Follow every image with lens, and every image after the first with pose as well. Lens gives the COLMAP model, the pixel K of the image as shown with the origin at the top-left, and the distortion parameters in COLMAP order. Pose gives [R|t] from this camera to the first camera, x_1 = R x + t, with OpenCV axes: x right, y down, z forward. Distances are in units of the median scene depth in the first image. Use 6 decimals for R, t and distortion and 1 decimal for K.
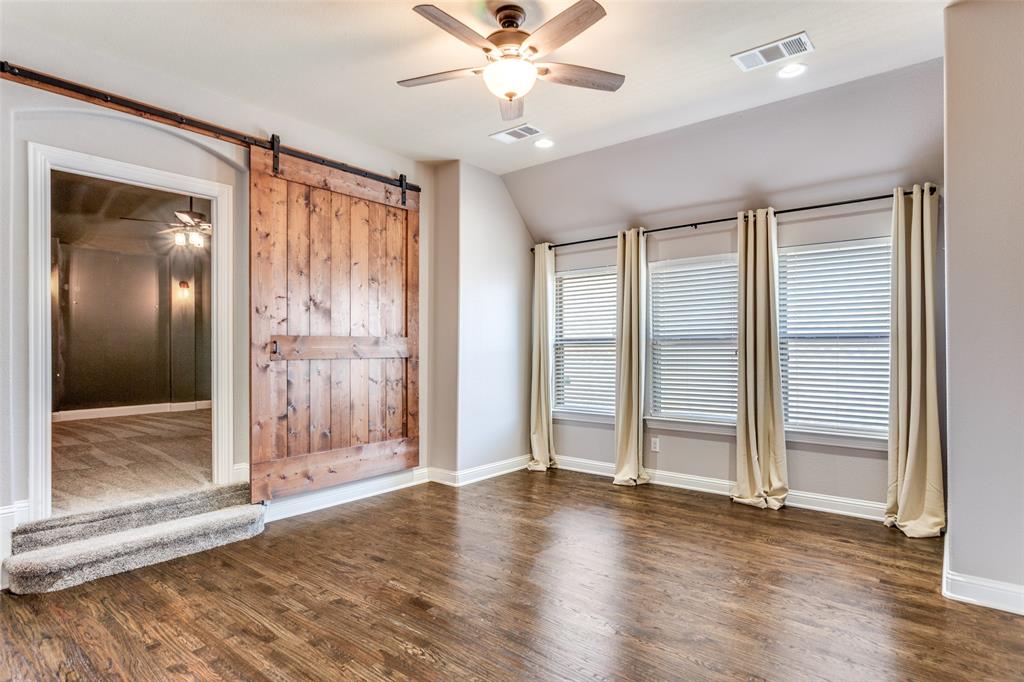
lens RADIAL K [[541.4, 0, 512.6], [0, 541.4, 342.7], [0, 0, 1]] dist [-0.000433, 0.000842]
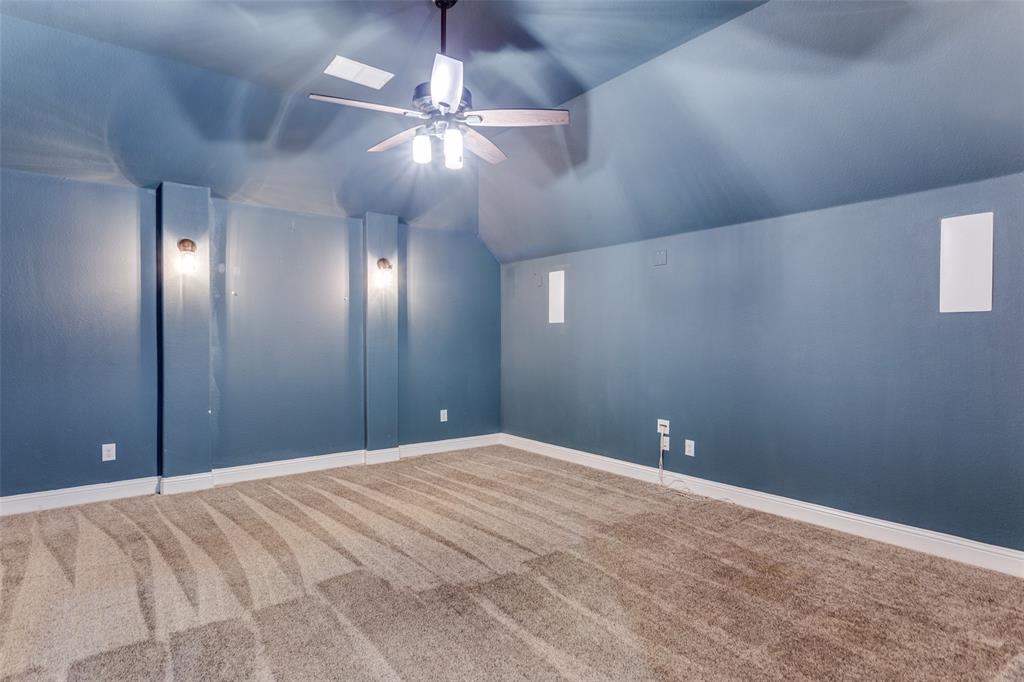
lens RADIAL K [[541.4, 0, 512.0], [0, 541.4, 341.2], [0, 0, 1]] dist [-0.000433, 0.000842]
pose [[0.975082, 0.006957, -0.221735, -0.356461], [-0.004133, 0.999904, 0.013196, -0.028181], [0.221805, -0.011950, 0.975018, 0.462107]]
